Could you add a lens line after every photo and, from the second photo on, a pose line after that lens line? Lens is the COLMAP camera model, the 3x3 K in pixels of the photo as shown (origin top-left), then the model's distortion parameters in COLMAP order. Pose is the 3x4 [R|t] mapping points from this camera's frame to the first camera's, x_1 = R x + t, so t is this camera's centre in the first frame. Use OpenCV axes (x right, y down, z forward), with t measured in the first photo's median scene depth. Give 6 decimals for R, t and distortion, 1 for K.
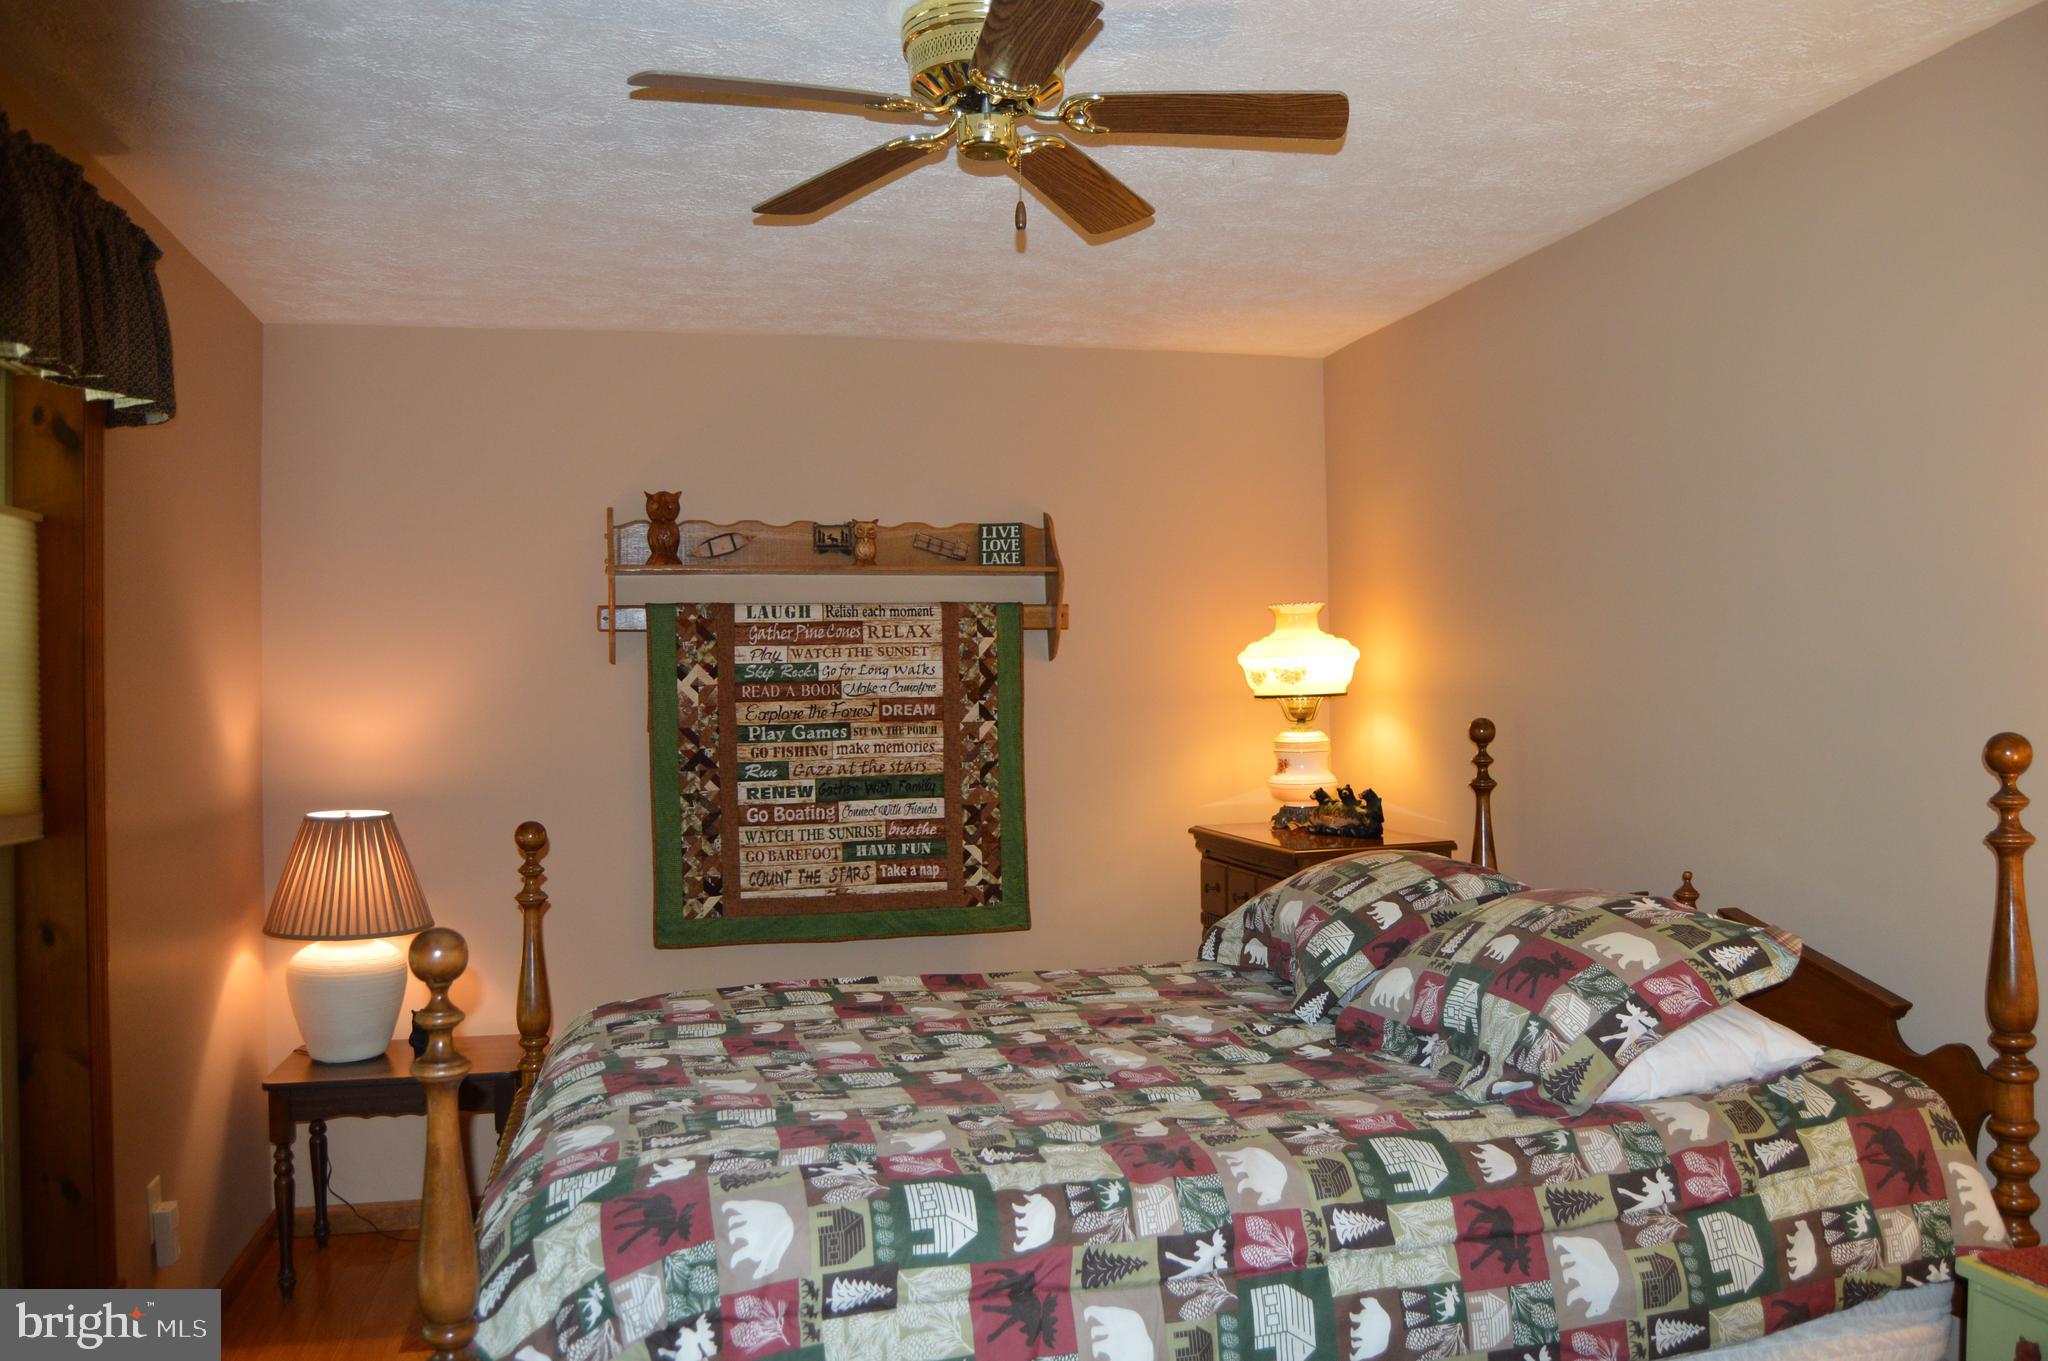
lens RADIAL K [[1620.0, 0, 1040.2], [0, 1620.0, 680.8], [0, 0, 1]] dist [-0.100603, 0.043239]
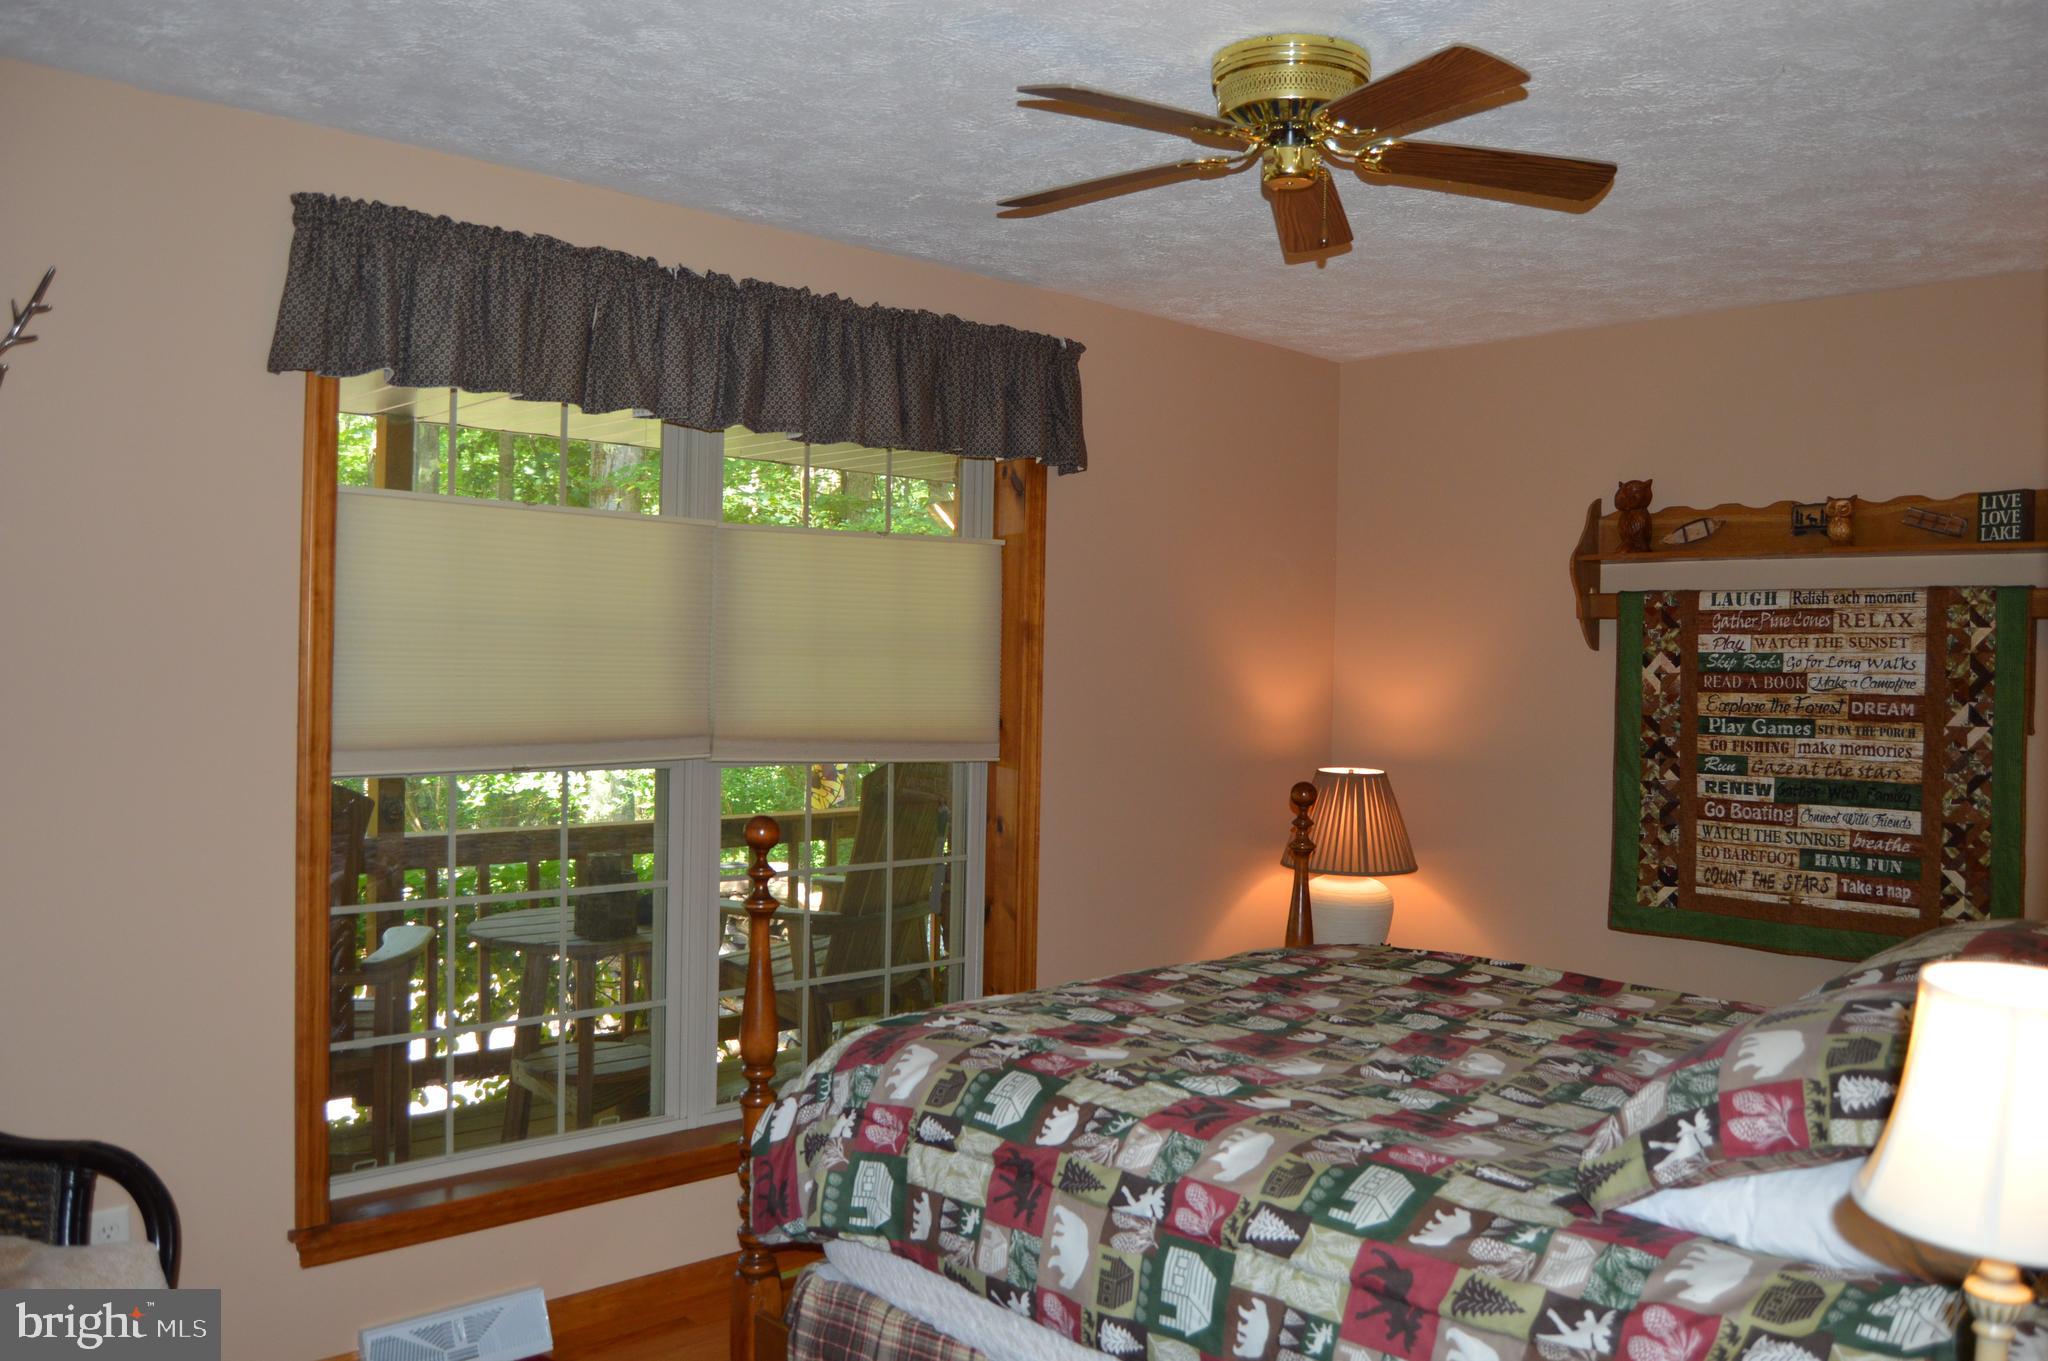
lens RADIAL K [[1621.5, 0, 1034.8], [0, 1621.5, 688.6], [0, 0, 1]] dist [-0.094829, 0.036109]
pose [[0.501189, 0.039575, -0.864433, 0.590532], [-0.022286, 0.999213, 0.032824, -0.015154], [0.865051, 0.002813, 0.501676, 0.223975]]
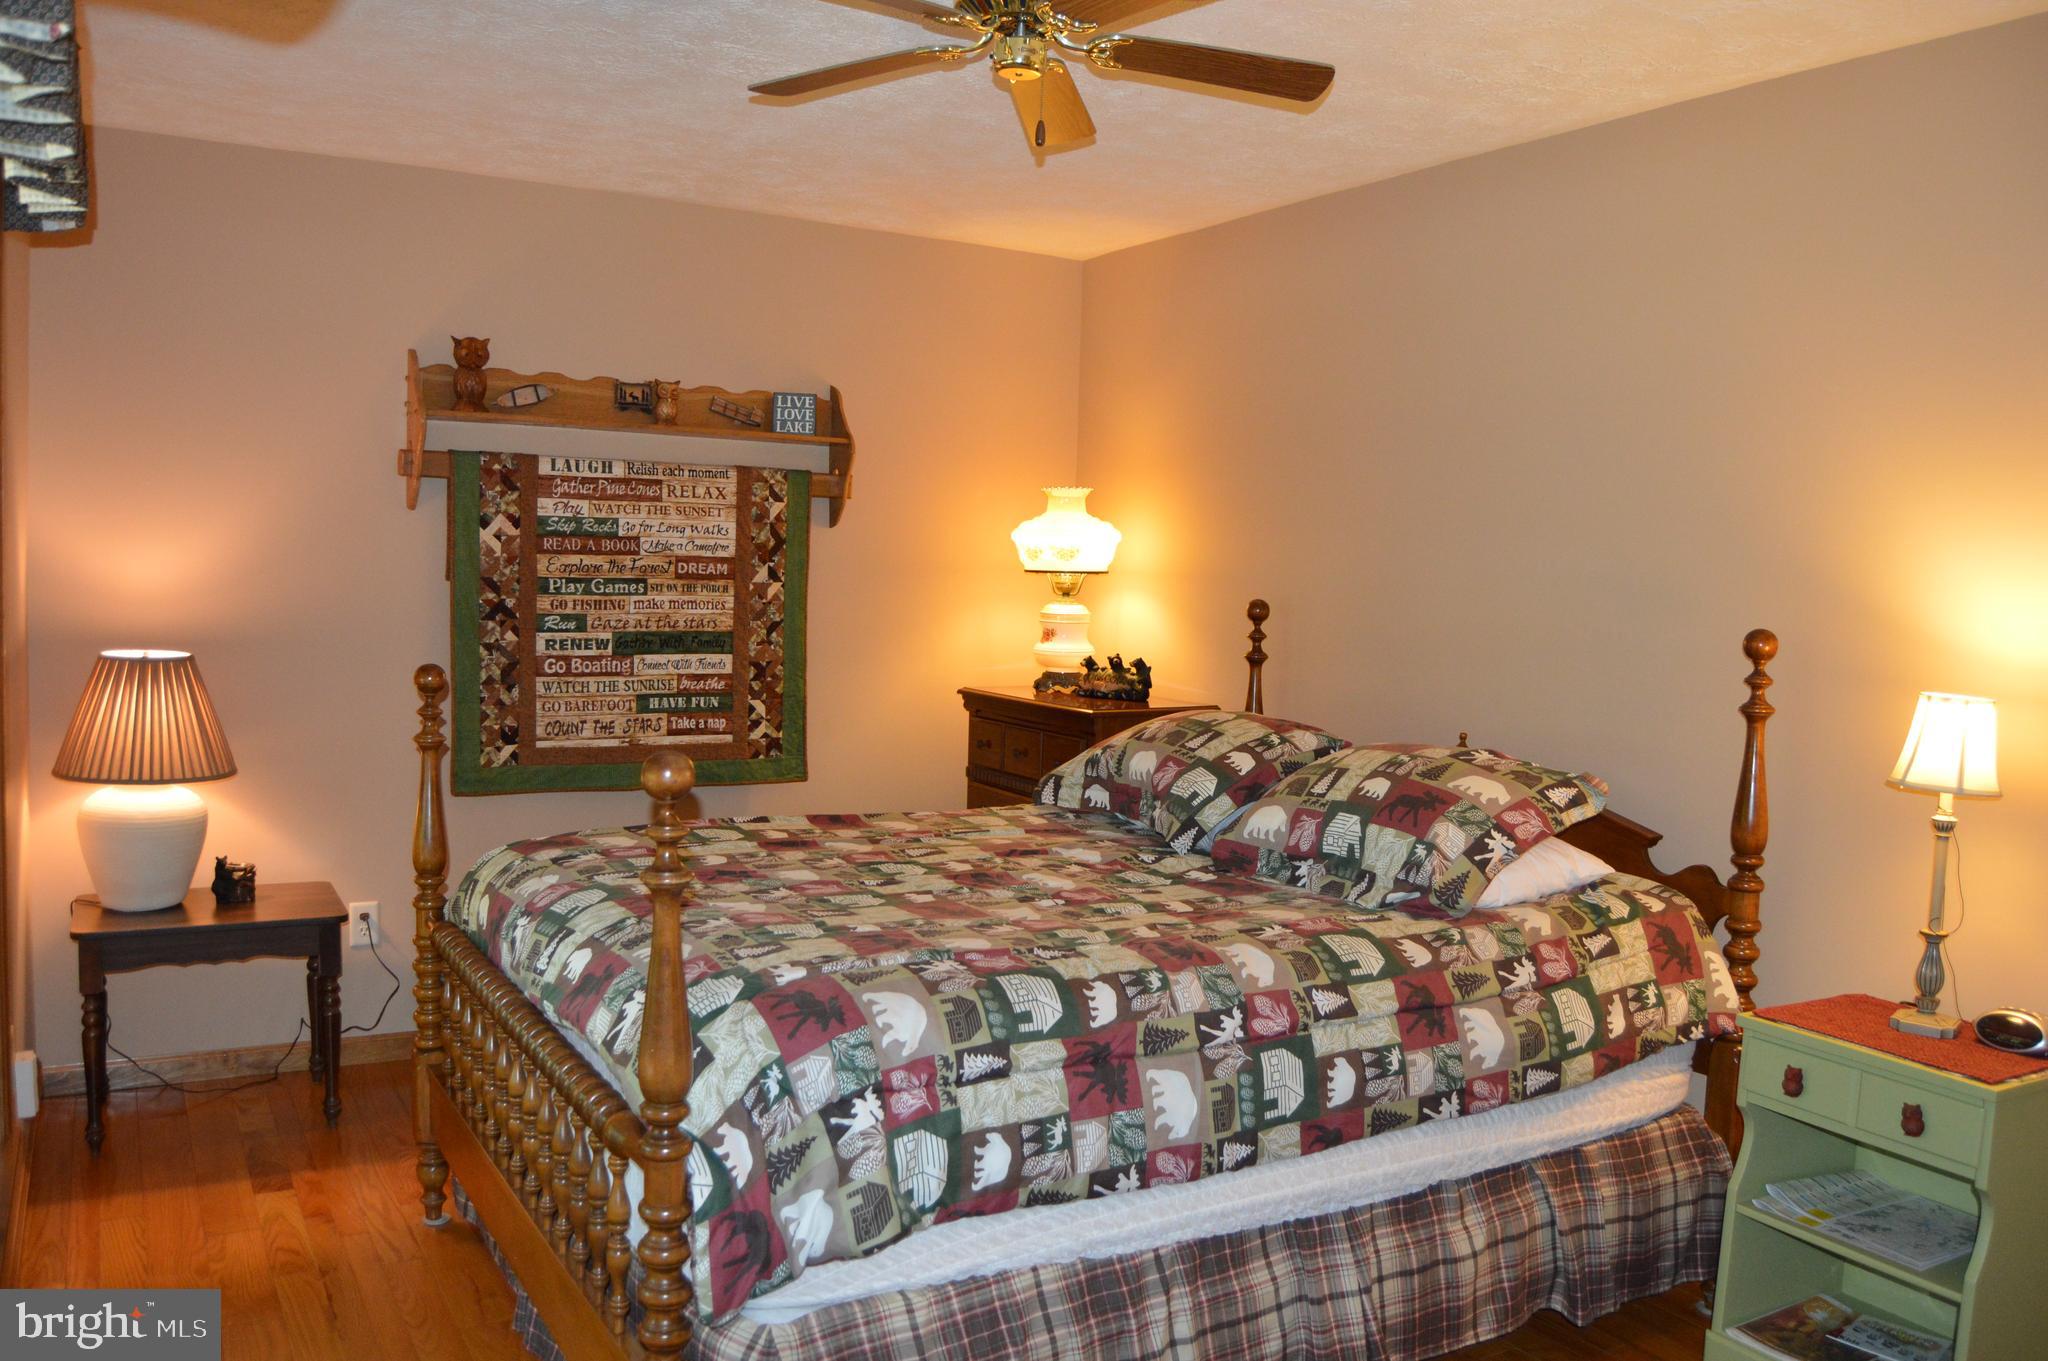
lens RADIAL K [[1621.5, 0, 1034.8], [0, 1621.5, 688.6], [0, 0, 1]] dist [-0.094829, 0.036109]
pose [[0.956394, 0.024811, 0.291023, -0.240383], [-0.049031, 0.995884, 0.076228, 0.007303], [-0.287934, -0.087173, 0.953674, -0.070737]]
